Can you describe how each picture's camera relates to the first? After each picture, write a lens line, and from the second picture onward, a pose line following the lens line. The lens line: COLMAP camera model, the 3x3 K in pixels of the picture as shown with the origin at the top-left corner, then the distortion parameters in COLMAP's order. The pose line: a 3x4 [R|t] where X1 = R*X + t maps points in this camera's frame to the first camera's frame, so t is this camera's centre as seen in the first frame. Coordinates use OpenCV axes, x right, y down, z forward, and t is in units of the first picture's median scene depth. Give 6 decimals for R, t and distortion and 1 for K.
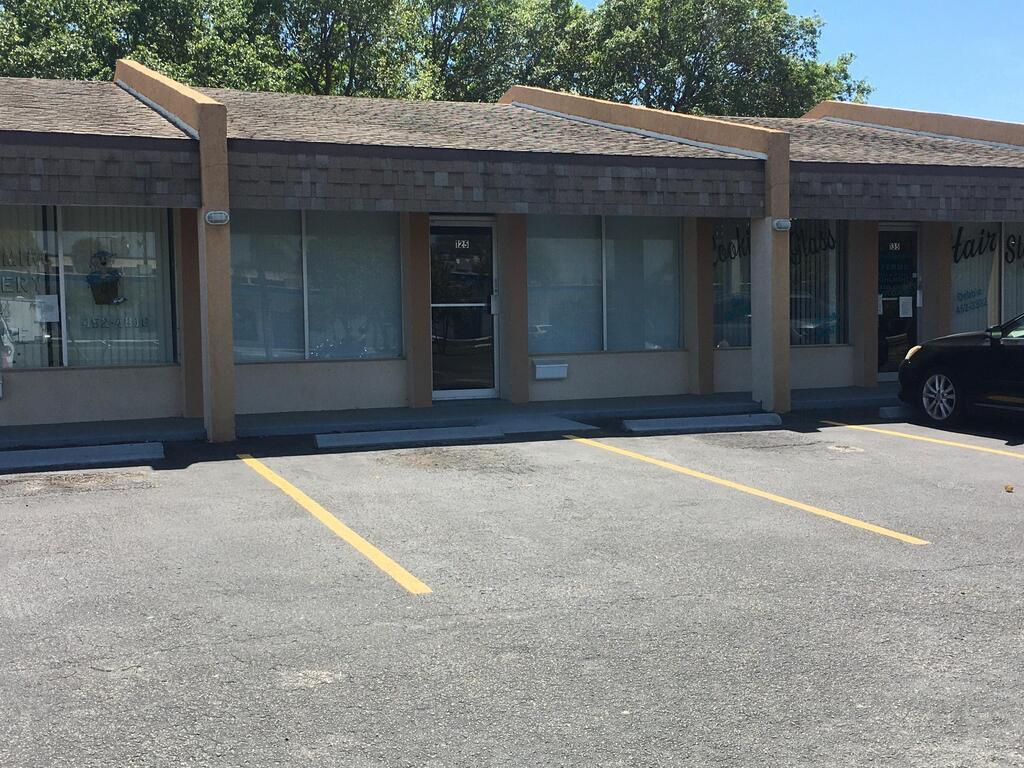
lens RADIAL K [[1230.2, 0, 509.4], [0, 1230.2, 379.4], [0, 0, 1]] dist [0.062644, 0.000000]
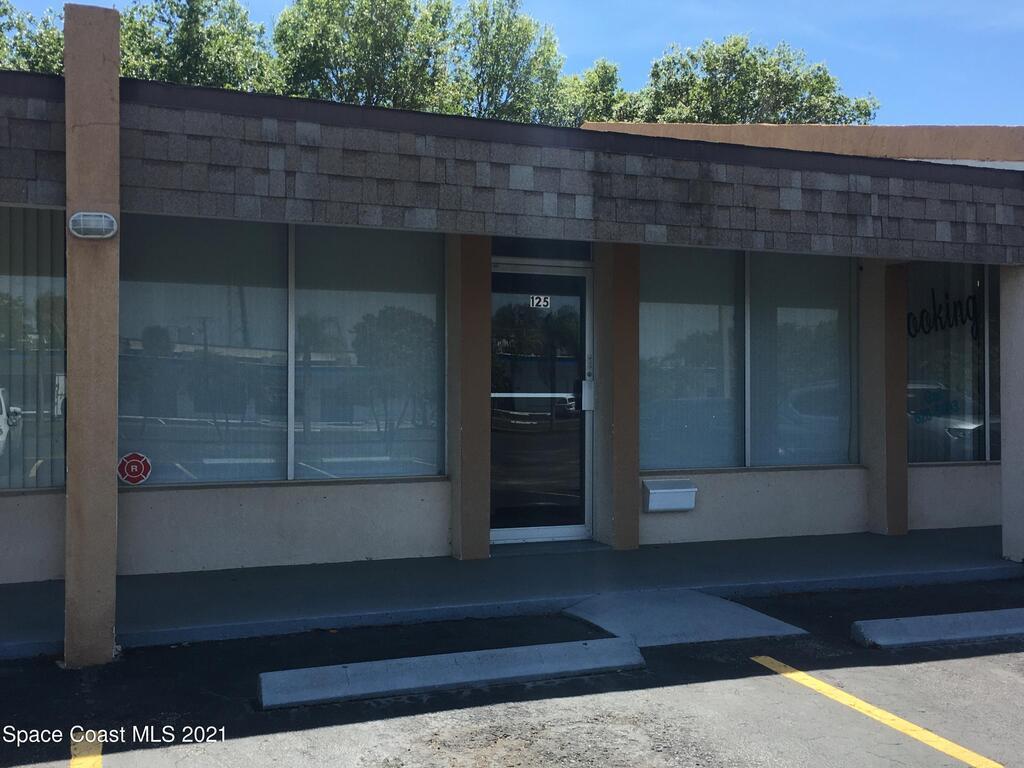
lens RADIAL K [[1042.3, 0, 512.6], [0, 1042.3, 386.2], [0, 0, 1]] dist [0.013771, 0.000000]
pose [[0.999712, 0.017455, -0.016477, -0.046693], [-0.018366, 0.998213, -0.056871, -0.036841], [0.015455, 0.057157, 0.998246, 0.493384]]
